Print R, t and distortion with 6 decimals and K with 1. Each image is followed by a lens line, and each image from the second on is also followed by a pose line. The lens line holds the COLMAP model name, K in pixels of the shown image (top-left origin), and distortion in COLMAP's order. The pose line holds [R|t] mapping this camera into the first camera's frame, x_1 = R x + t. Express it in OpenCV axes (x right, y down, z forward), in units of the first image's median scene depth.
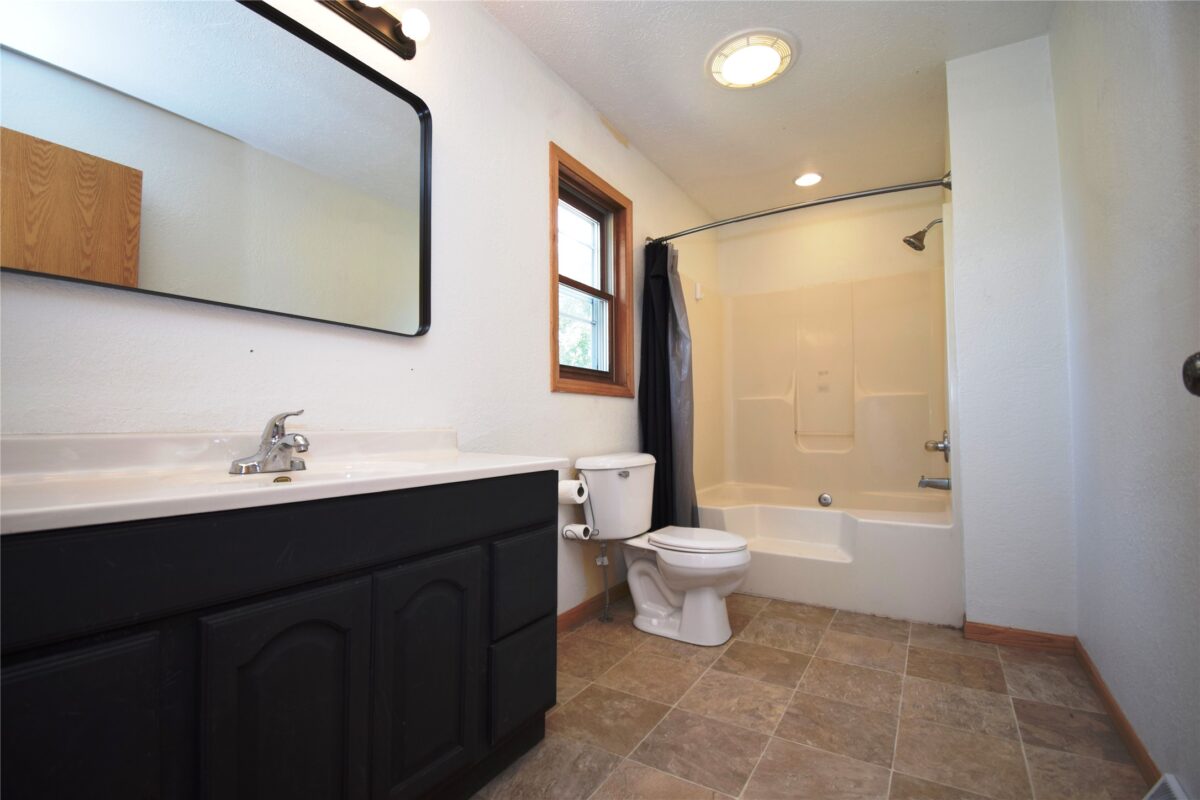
lens RADIAL K [[529.9, 0, 597.7], [0, 529.9, 404.6], [0, 0, 1]] dist [0.007759, -0.017980]
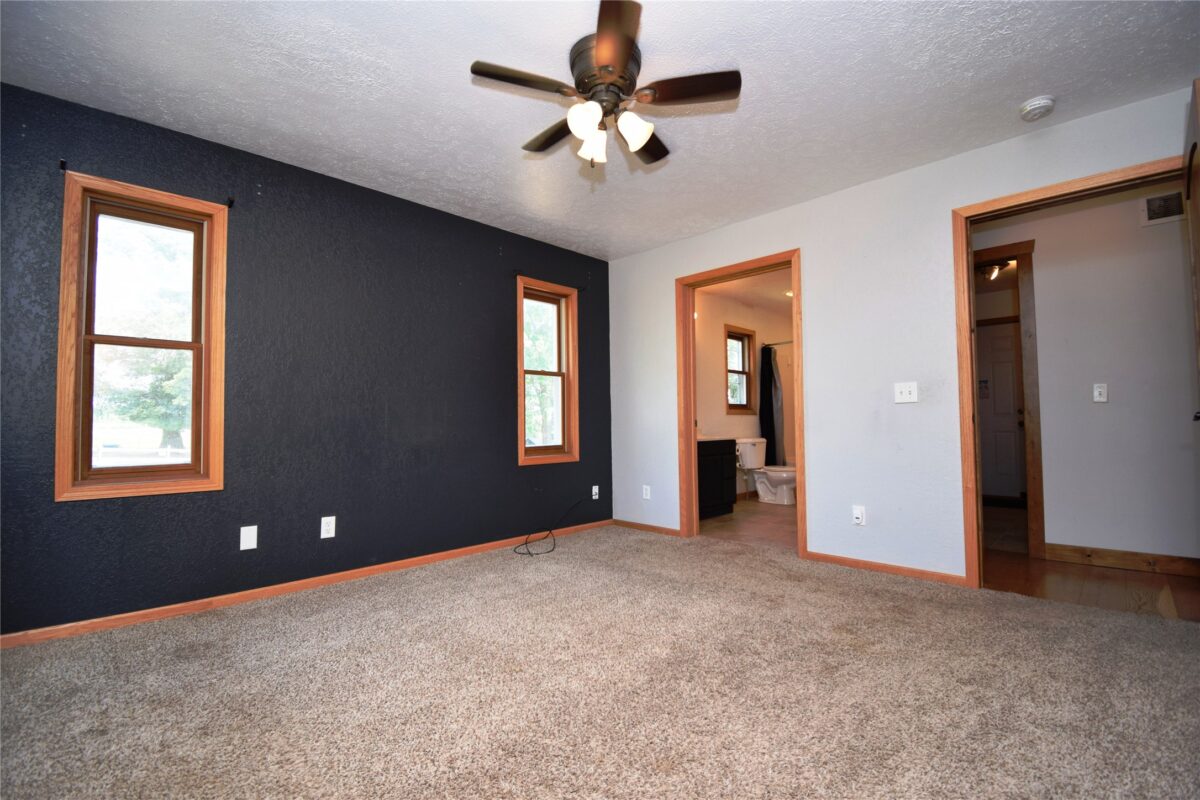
lens RADIAL K [[529.9, 0, 594.8], [0, 529.9, 404.8], [0, 0, 1]] dist [0.007759, -0.017980]
pose [[0.978299, -0.001344, -0.207193, -0.160177], [0.000514, 0.999992, -0.004062, -0.053583], [0.207197, 0.003867, 0.978292, -1.573370]]
